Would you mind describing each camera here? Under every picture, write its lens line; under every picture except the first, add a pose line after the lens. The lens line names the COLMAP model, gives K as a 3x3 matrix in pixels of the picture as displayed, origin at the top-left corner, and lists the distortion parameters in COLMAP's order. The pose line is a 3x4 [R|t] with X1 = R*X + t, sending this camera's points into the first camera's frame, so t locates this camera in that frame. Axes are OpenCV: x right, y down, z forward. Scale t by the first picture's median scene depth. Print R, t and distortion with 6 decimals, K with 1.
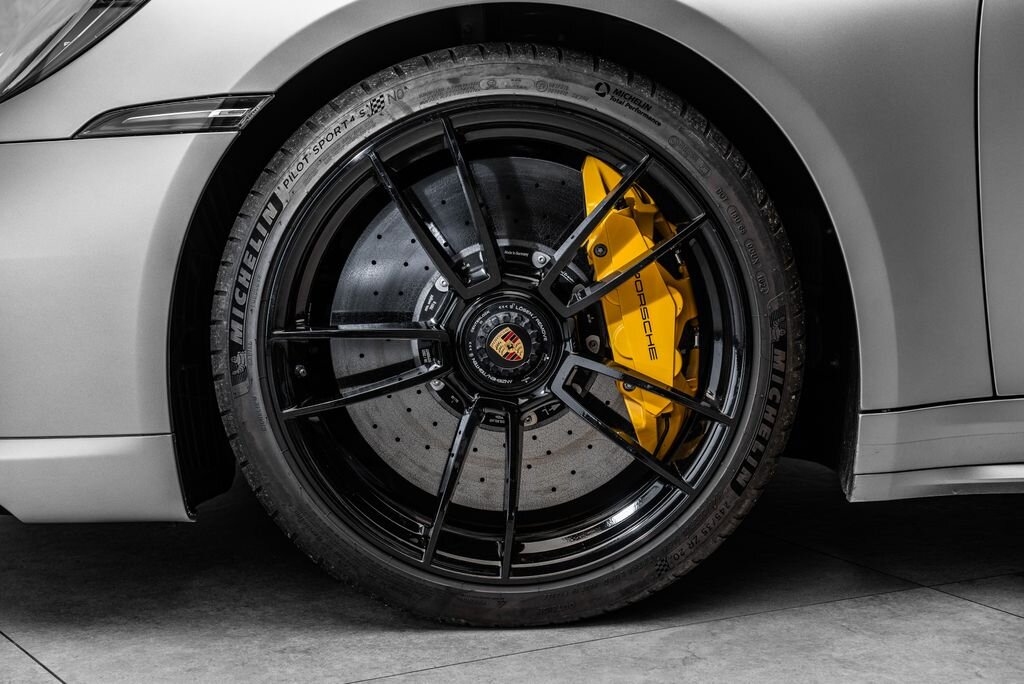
lens RADIAL K [[2220.4, 0, 512.1], [0, 2220.4, 342.6], [0, 0, 1]] dist [-0.001859, 0.000000]
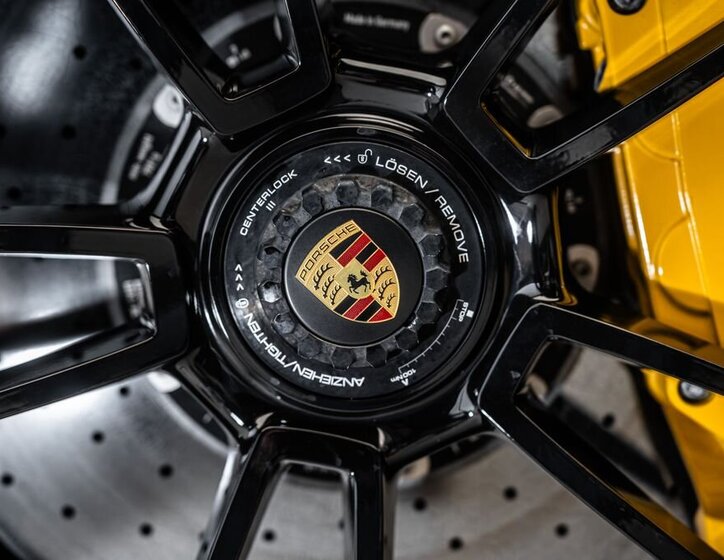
lens RADIAL K [[1087.5, 0, 362.1], [0, 1087.5, 279.6], [0, 0, 1]] dist [-0.017522, 0.000000]
pose [[0.999994, 0.003437, 0.000645, -0.000356], [-0.003453, 0.999639, 0.026643, -0.002480], [-0.000554, -0.026645, 0.999645, 0.836162]]
